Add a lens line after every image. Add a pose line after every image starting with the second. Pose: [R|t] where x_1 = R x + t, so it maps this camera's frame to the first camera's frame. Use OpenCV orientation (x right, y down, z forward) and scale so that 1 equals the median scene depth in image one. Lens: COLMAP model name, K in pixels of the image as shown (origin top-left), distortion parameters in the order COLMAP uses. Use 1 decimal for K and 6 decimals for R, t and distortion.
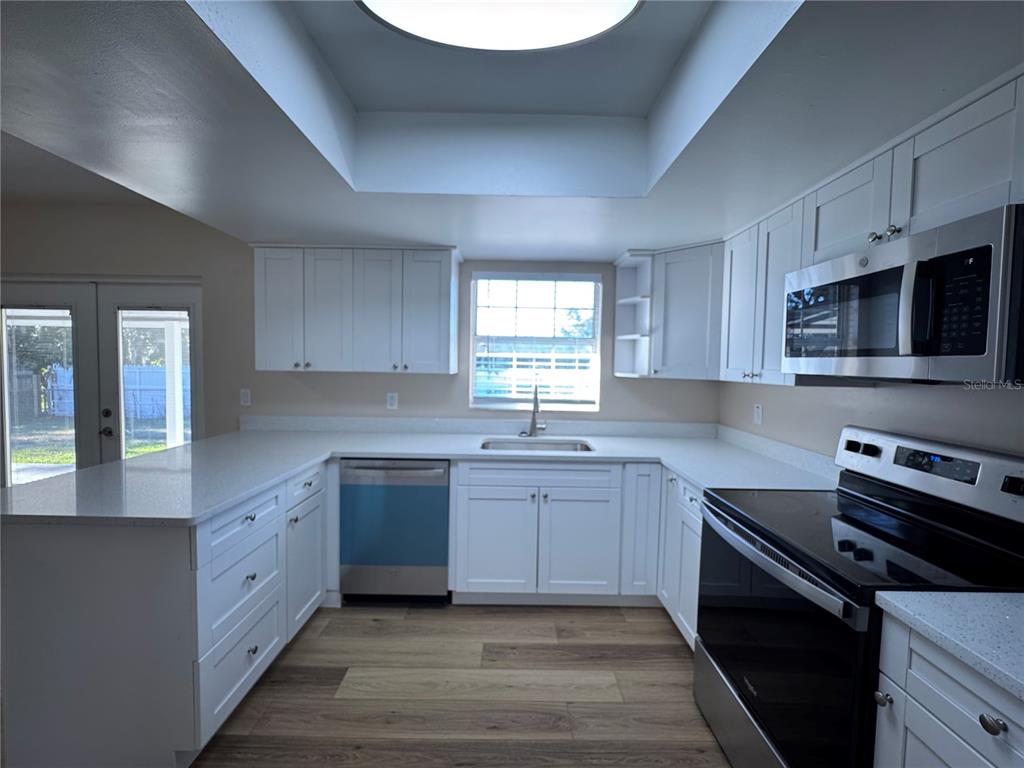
lens RADIAL K [[410.0, 0, 508.7], [0, 410.0, 384.0], [0, 0, 1]] dist [-0.003565, 0.000657]
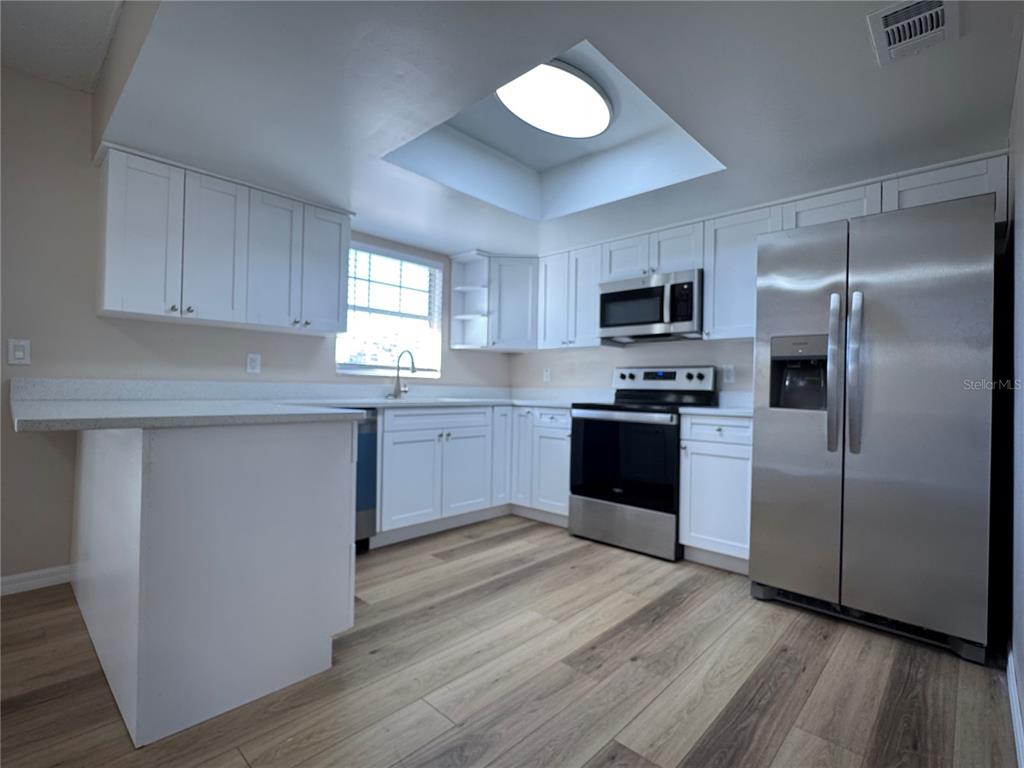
lens RADIAL K [[474.2, 0, 513.0], [0, 474.2, 382.2], [0, 0, 1]] dist [-0.004533, -0.000161]
pose [[0.701029, 0.000101, 0.713133, -0.719873], [0.027680, 0.999243, -0.027351, 0.144827], [-0.712596, 0.038914, 0.700495, -0.130354]]
